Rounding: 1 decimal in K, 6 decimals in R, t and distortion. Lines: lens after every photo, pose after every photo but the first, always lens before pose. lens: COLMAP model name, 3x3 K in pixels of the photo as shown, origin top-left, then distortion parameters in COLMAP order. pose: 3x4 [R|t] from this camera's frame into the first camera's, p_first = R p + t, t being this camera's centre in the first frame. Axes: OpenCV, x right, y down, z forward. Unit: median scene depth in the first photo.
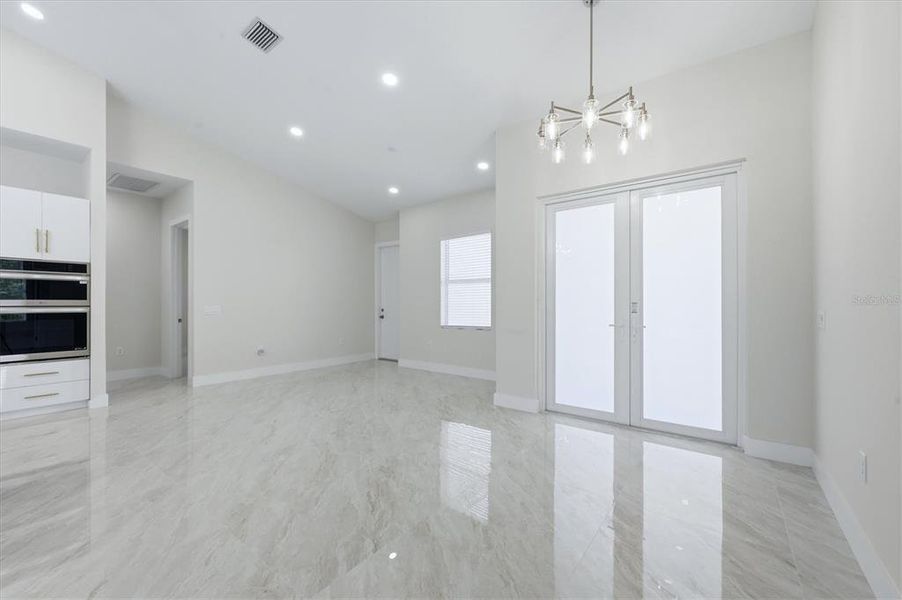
lens RADIAL K [[366.2, 0, 446.5], [0, 366.2, 300.2], [0, 0, 1]] dist [-0.008012, 0.000446]
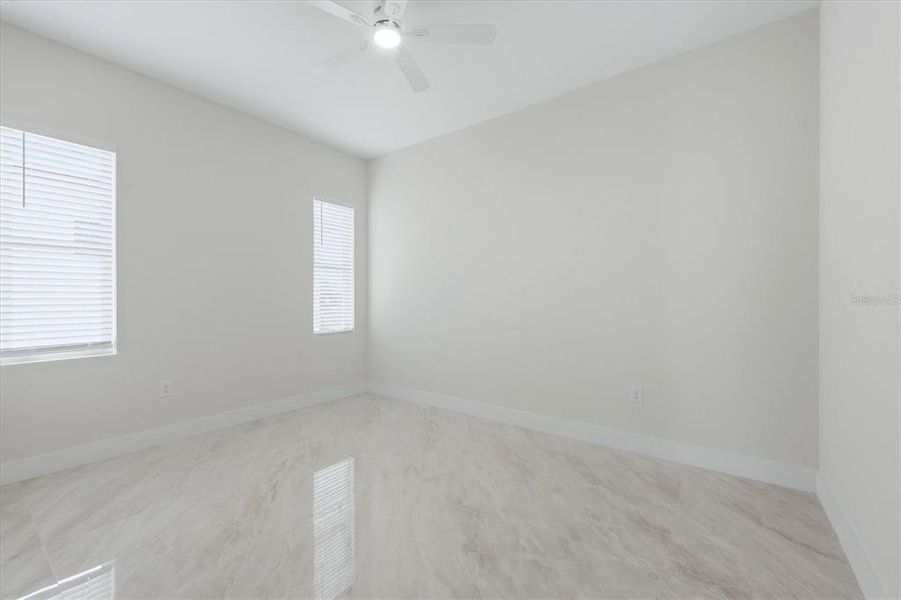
lens RADIAL K [[365.8, 0, 443.9], [0, 365.8, 301.5], [0, 0, 1]] dist [-0.008012, 0.000446]
pose [[-0.999988, -0.002056, -0.004555, 0.030611], [-0.002039, 0.999991, -0.003751, 0.017641], [0.004562, -0.003742, -0.999983, 1.596653]]
